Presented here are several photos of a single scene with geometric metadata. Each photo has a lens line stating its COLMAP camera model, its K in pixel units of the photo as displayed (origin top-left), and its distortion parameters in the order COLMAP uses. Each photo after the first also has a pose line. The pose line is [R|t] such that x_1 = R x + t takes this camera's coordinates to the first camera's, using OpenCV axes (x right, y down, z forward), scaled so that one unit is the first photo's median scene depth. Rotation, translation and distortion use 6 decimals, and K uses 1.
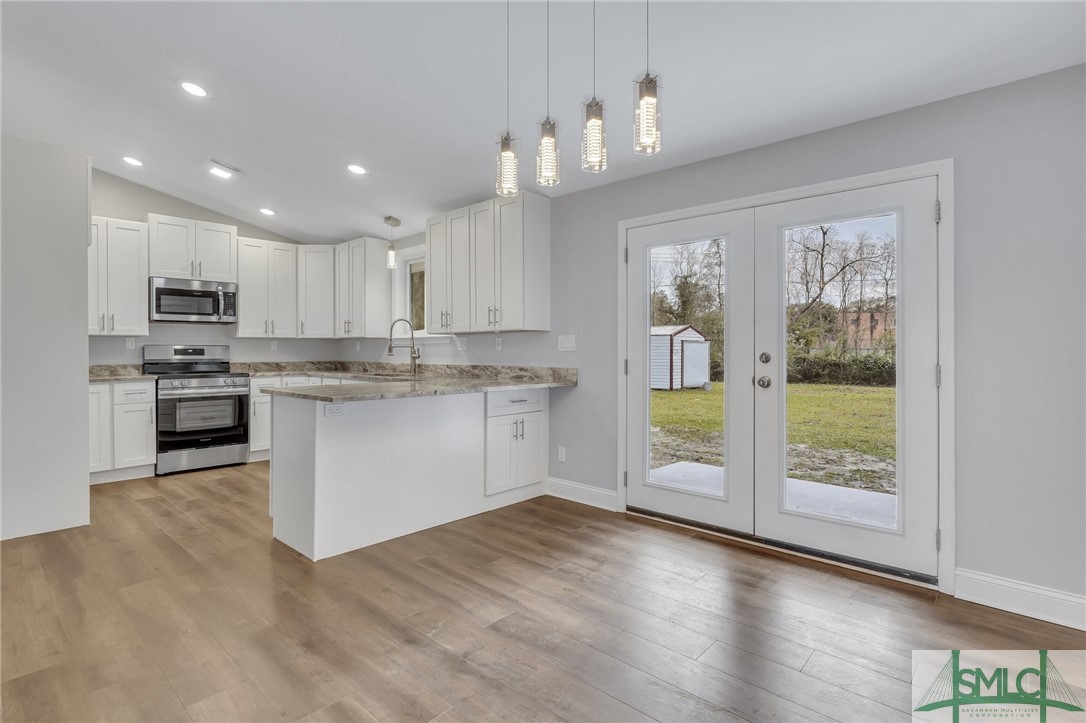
lens RADIAL K [[515.7, 0, 544.3], [0, 515.7, 348.3], [0, 0, 1]] dist [-0.005901, -0.000789]
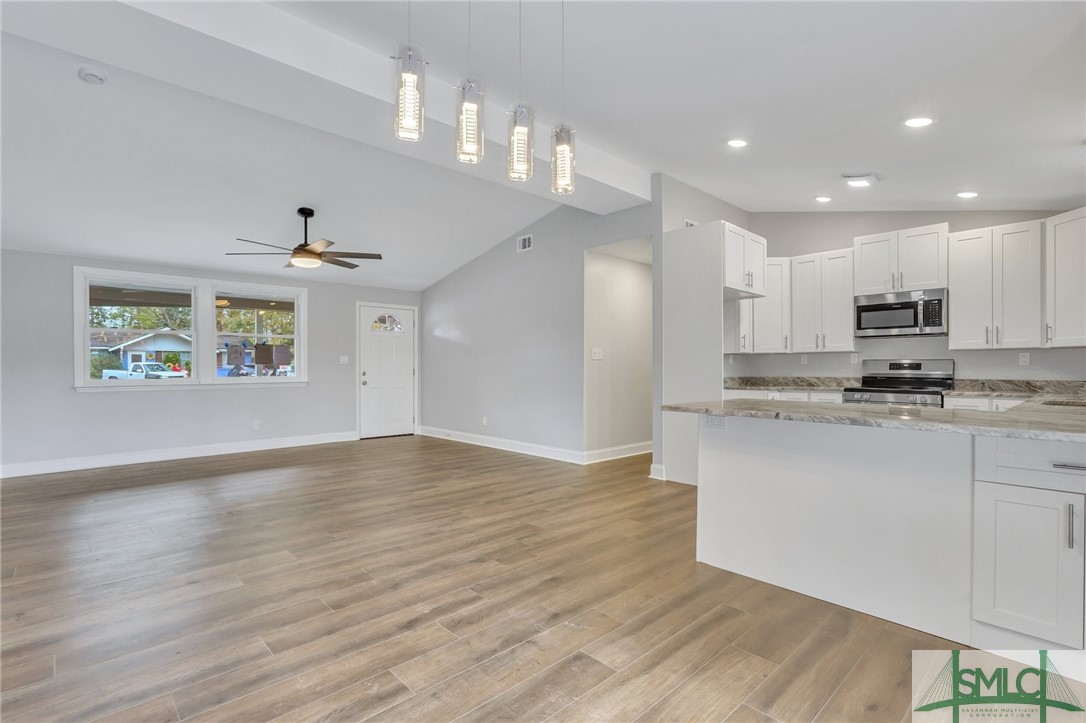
lens RADIAL K [[515.7, 0, 548.4], [0, 515.7, 371.8], [0, 0, 1]] dist [-0.005901, -0.000789]
pose [[-0.070298, 0.007490, -0.997498, 0.425065], [0.004511, 0.999964, 0.007191, 0.008990], [0.997516, -0.003994, -0.070330, 0.514416]]
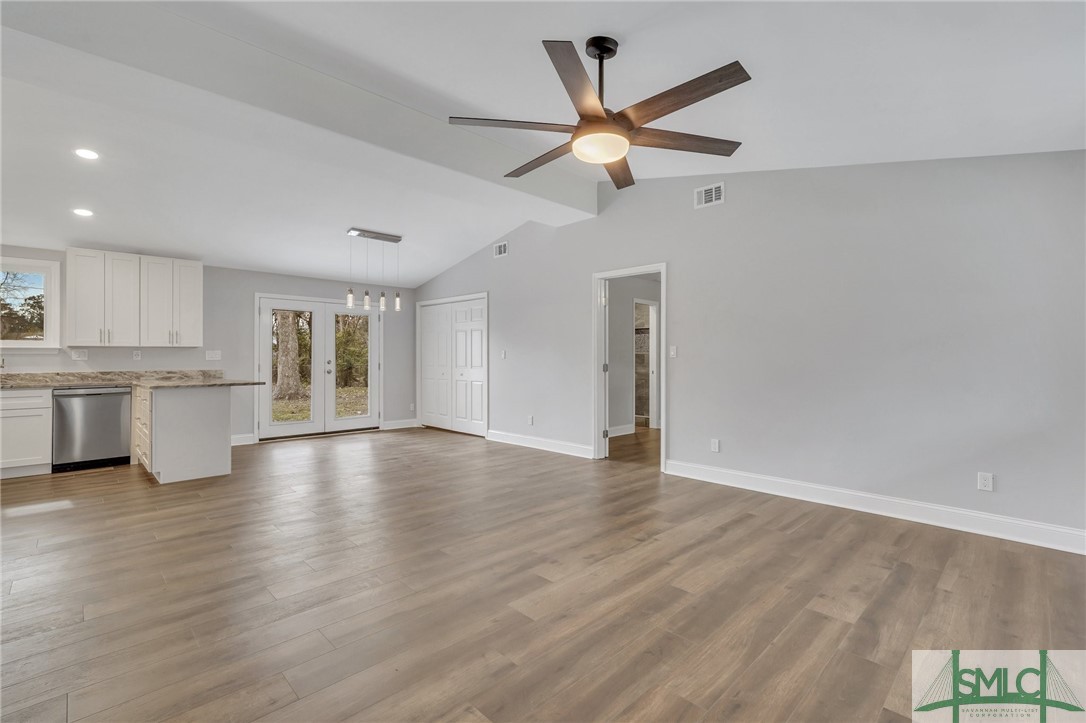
lens RADIAL K [[487.8, 0, 533.8], [0, 487.8, 355.9], [0, 0, 1]] dist [-0.011041, 0.001937]
pose [[0.080354, 0.001564, 0.996765, -1.405444], [-0.001250, 0.999998, -0.001469, -0.006447], [-0.996766, -0.001128, 0.080356, -0.159057]]
